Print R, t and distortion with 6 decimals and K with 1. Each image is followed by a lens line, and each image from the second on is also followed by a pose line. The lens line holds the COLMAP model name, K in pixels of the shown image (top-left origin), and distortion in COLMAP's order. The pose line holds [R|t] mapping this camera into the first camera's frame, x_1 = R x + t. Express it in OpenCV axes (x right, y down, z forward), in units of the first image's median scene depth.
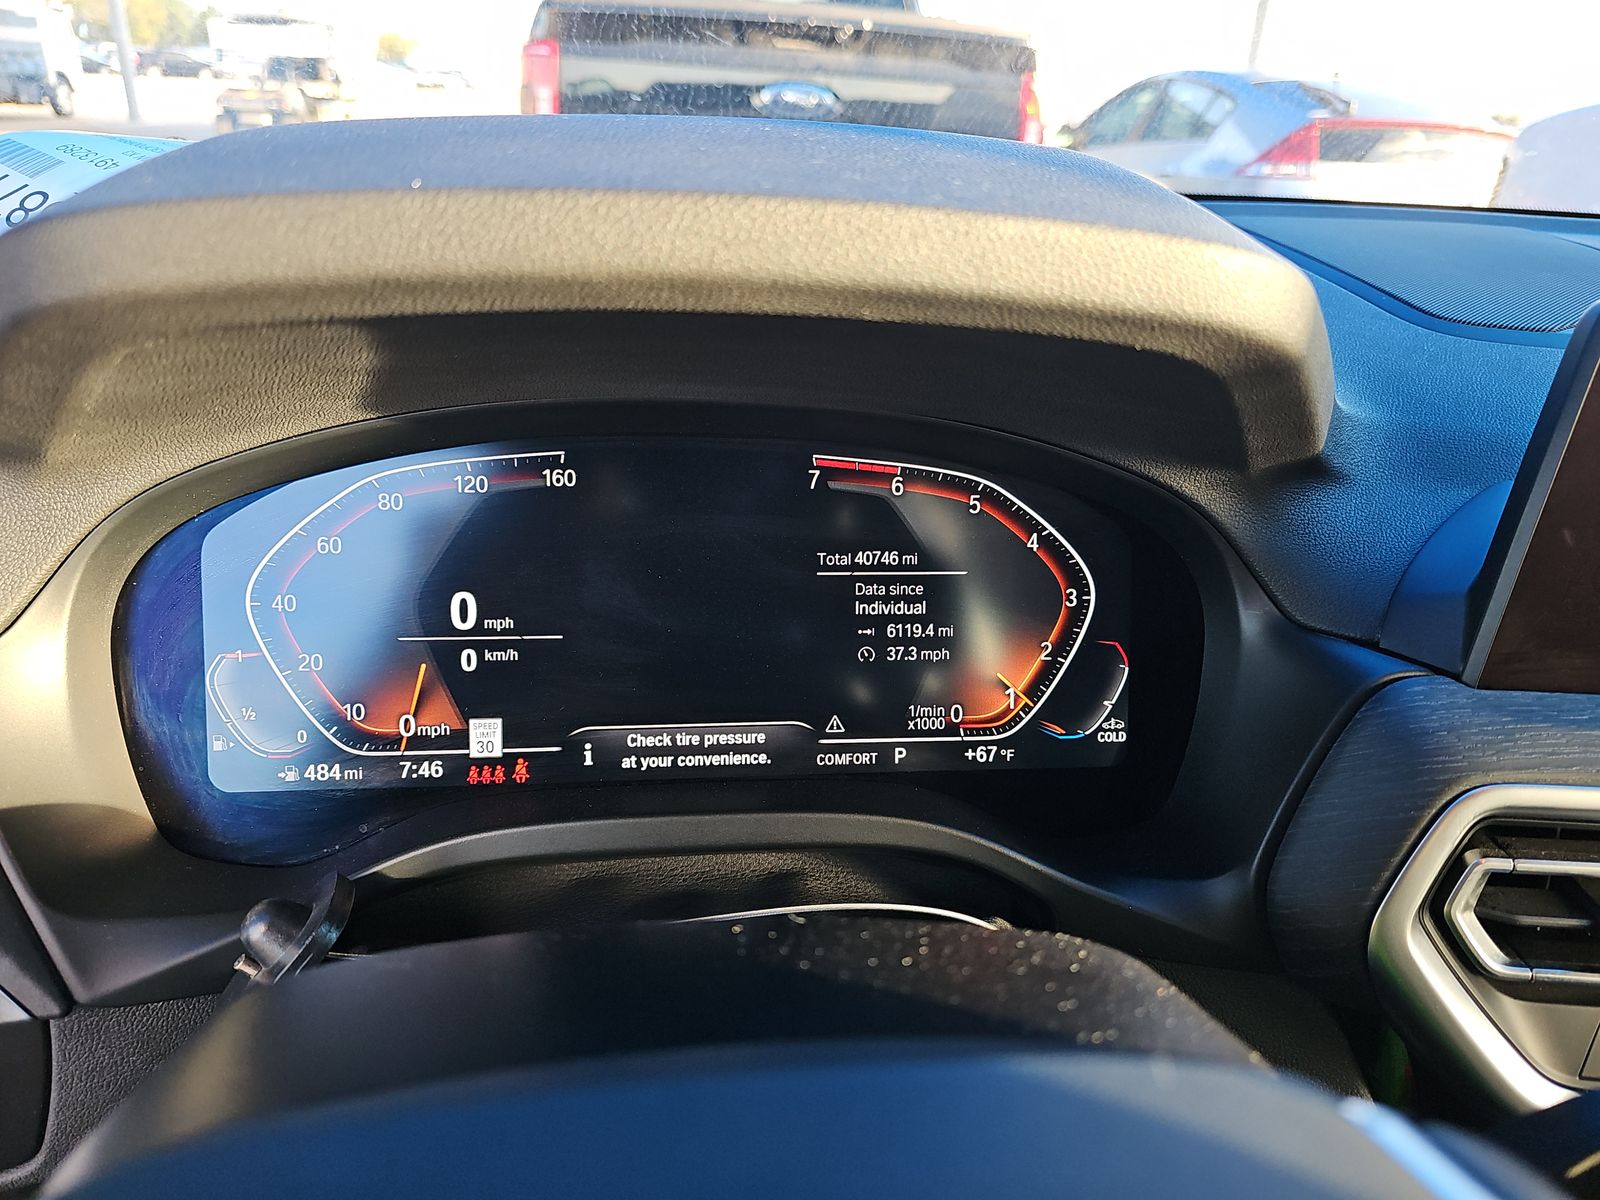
lens RADIAL K [[1077.1, 0, 813.9], [0, 1077.1, 601.8], [0, 0, 1]] dist [0.007385, -0.025244]
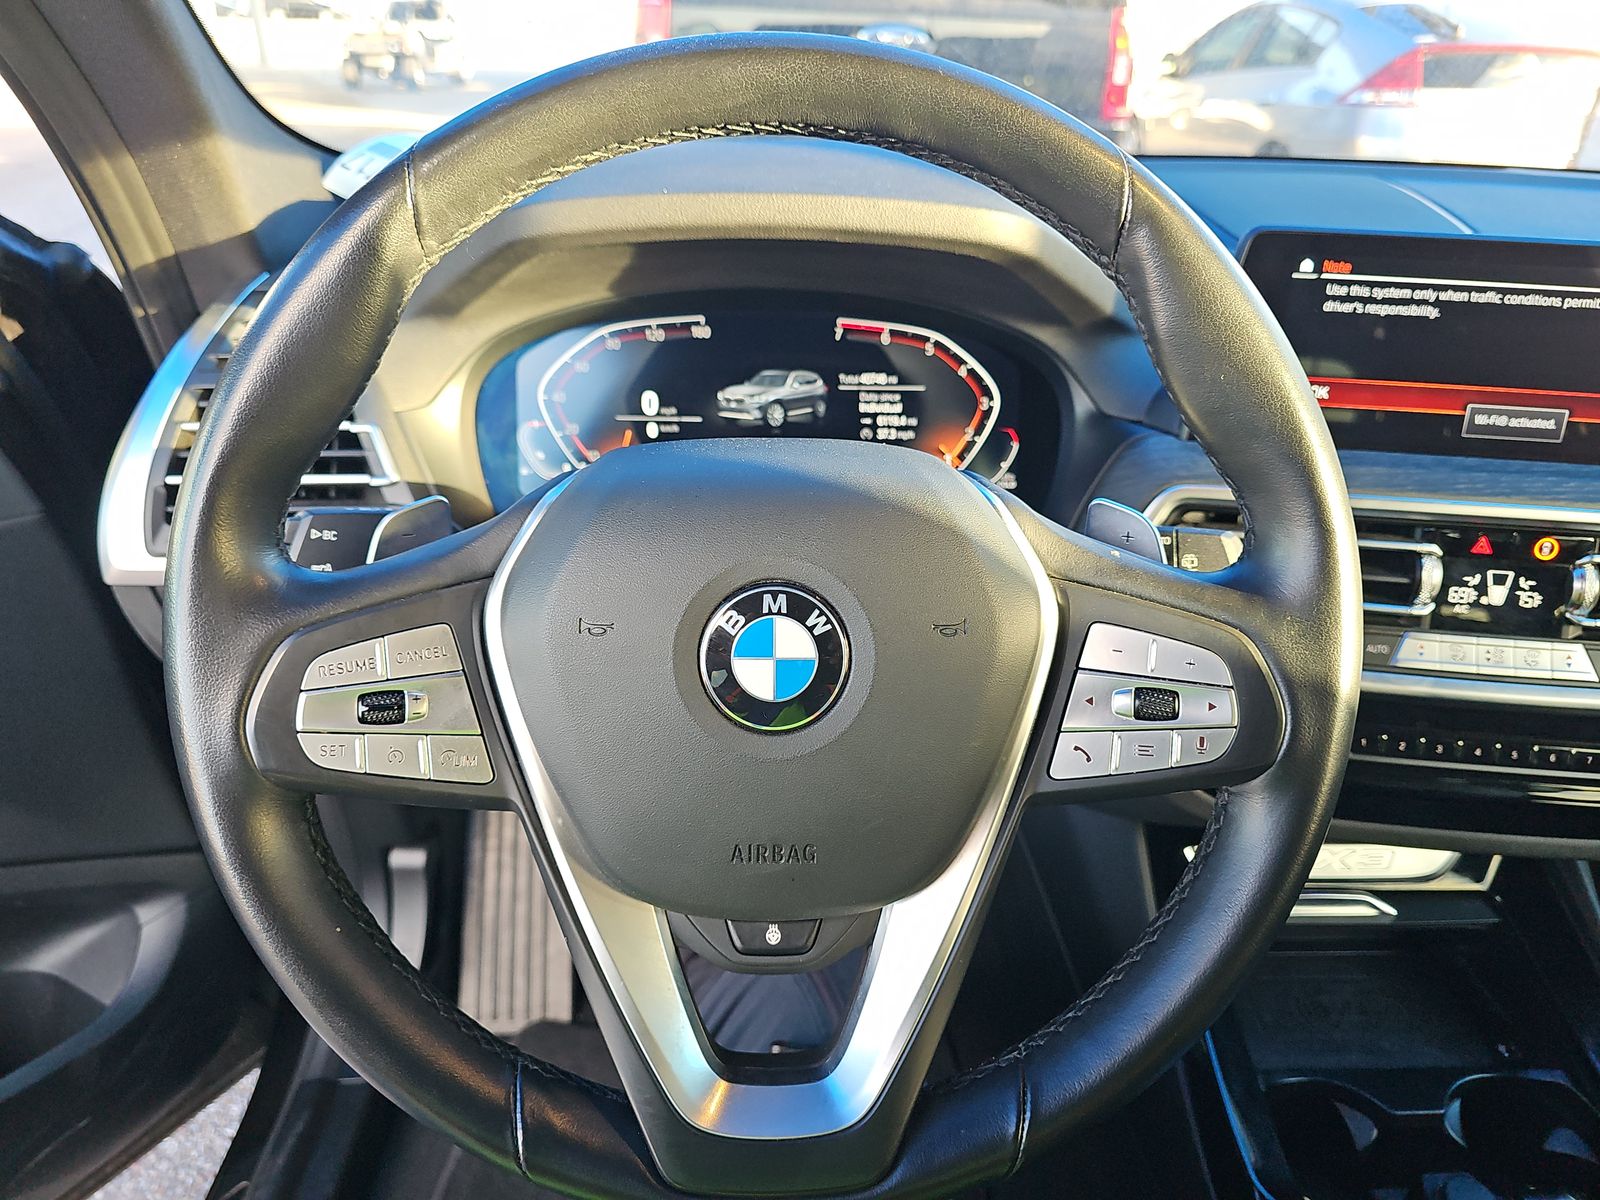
lens RADIAL K [[1077.1, 0, 804.1], [0, 1077.1, 596.4], [0, 0, 1]] dist [0.007385, -0.025244]
pose [[0.995080, 0.023177, -0.096326, 0.122311], [-0.018219, 0.998479, 0.052036, 0.224961], [0.097385, -0.050026, 0.993989, -0.799316]]
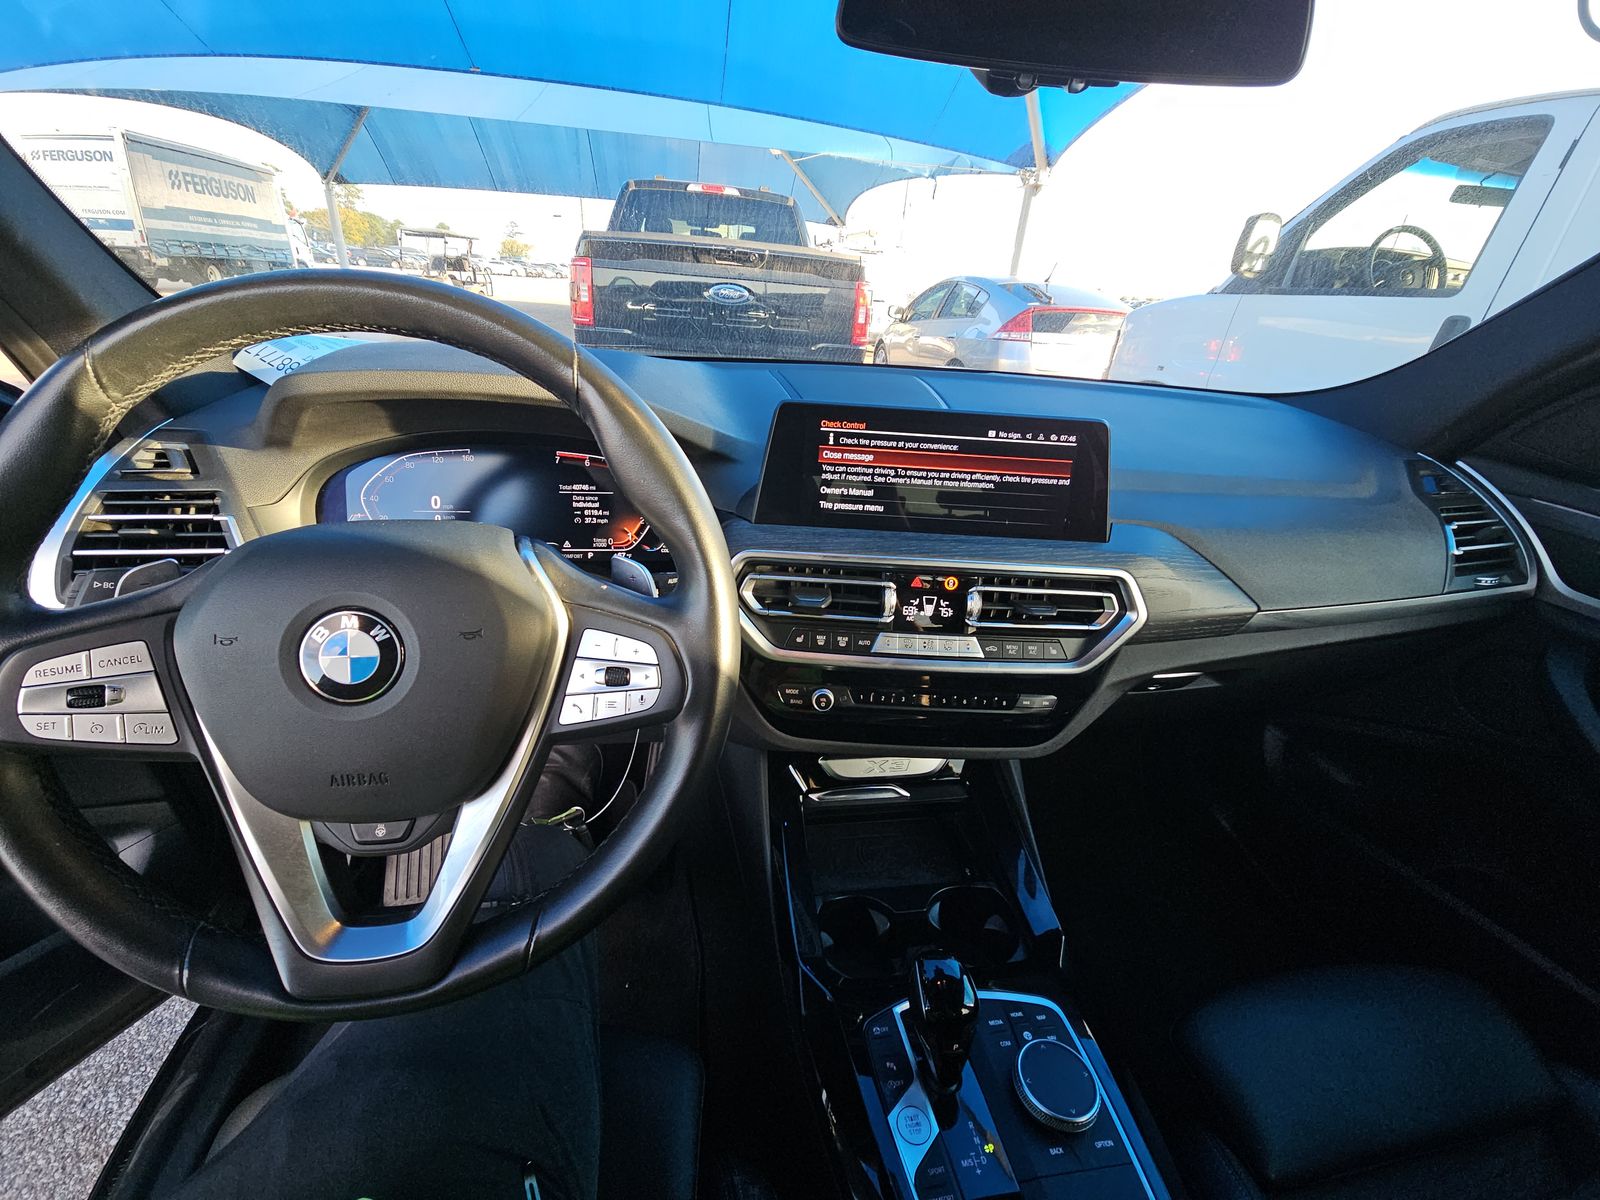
lens RADIAL K [[648.1, 0, 800.9], [0, 648.1, 604.1], [0, 0, 1]] dist [-0.010102, -0.003253]
pose [[0.999104, -0.000045, 0.042321, 0.574060], [-0.000847, 0.999778, 0.021063, 0.236115], [-0.042313, -0.021080, 0.998882, -0.789400]]
